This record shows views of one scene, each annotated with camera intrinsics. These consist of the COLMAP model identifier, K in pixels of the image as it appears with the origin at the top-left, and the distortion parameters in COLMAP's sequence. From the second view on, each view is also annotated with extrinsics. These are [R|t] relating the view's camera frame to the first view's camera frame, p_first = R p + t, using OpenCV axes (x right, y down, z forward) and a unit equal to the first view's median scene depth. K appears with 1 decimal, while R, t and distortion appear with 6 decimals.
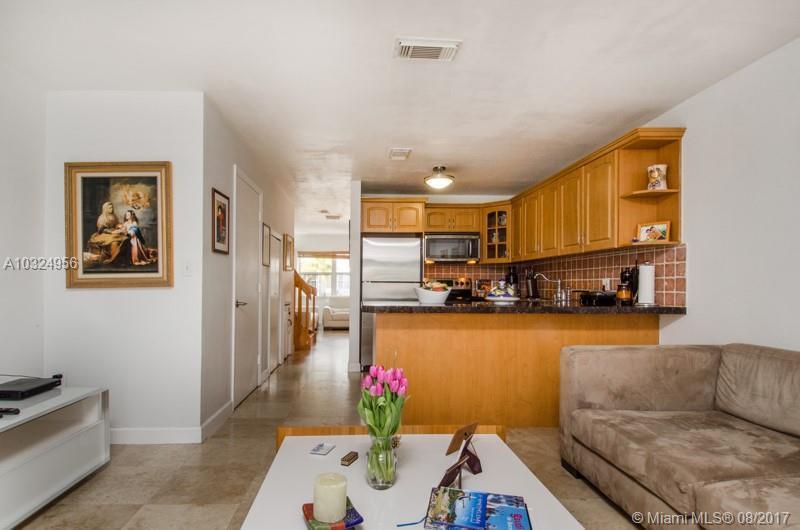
lens RADIAL K [[430.6, 0, 368.6], [0, 430.6, 286.0], [0, 0, 1]] dist [0.061533, -0.053631]
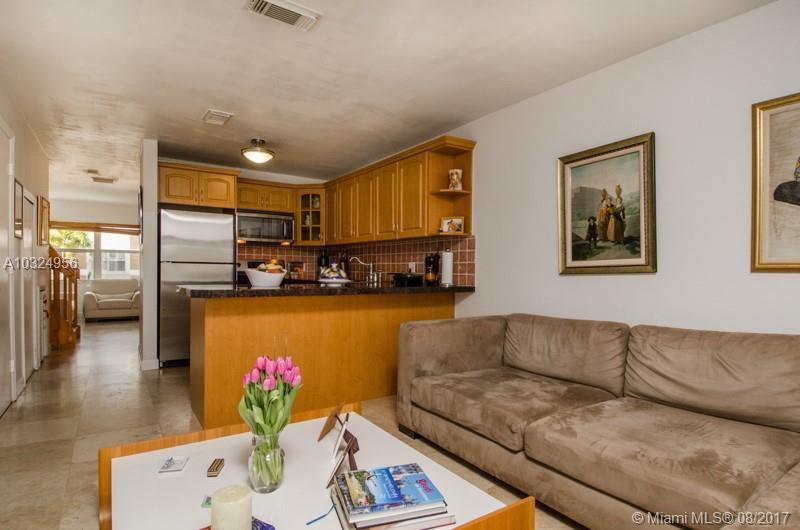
lens RADIAL K [[437.4, 0, 394.8], [0, 437.4, 275.2], [0, 0, 1]] dist [0.057874, -0.060762]
pose [[0.856146, 0.000525, 0.516734, -0.106374], [-0.008803, 0.999869, 0.013568, 0.001183], [-0.516659, -0.016165, 0.856039, 0.041210]]
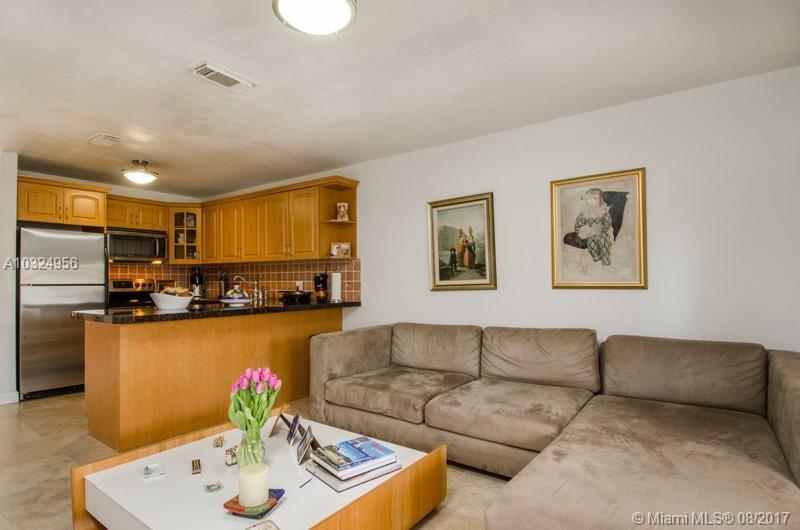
lens RADIAL K [[428.9, 0, 396.7], [0, 428.9, 270.8], [0, 0, 1]] dist [0.055809, -0.051139]
pose [[0.623352, 0.012486, 0.781842, -0.306048], [0.007006, 0.999743, -0.021552, -0.020718], [-0.781910, 0.018912, 0.623105, -0.007569]]
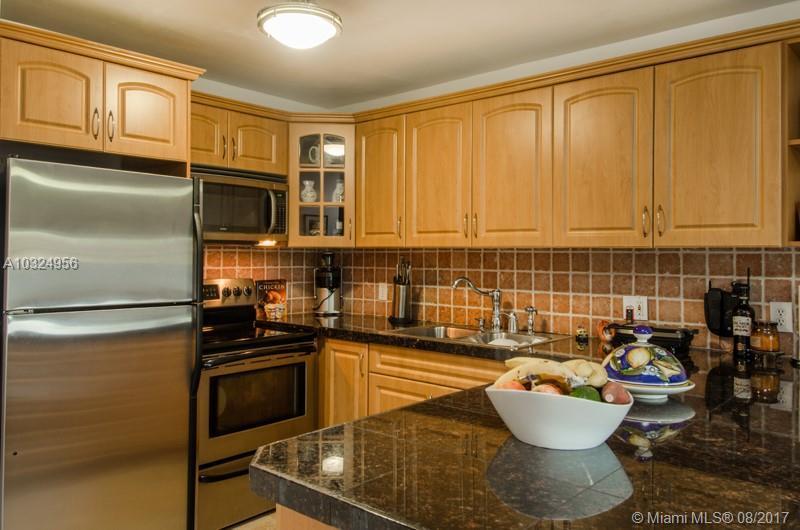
lens RADIAL K [[636.1, 0, 398.3], [0, 636.1, 250.2], [0, 0, 1]] dist [0.053379, -0.003512]
pose [[0.694725, 0.007667, 0.719234, -0.219103], [-0.003923, 0.999969, -0.006871, -0.076413], [-0.719264, 0.001952, 0.694734, 0.799144]]
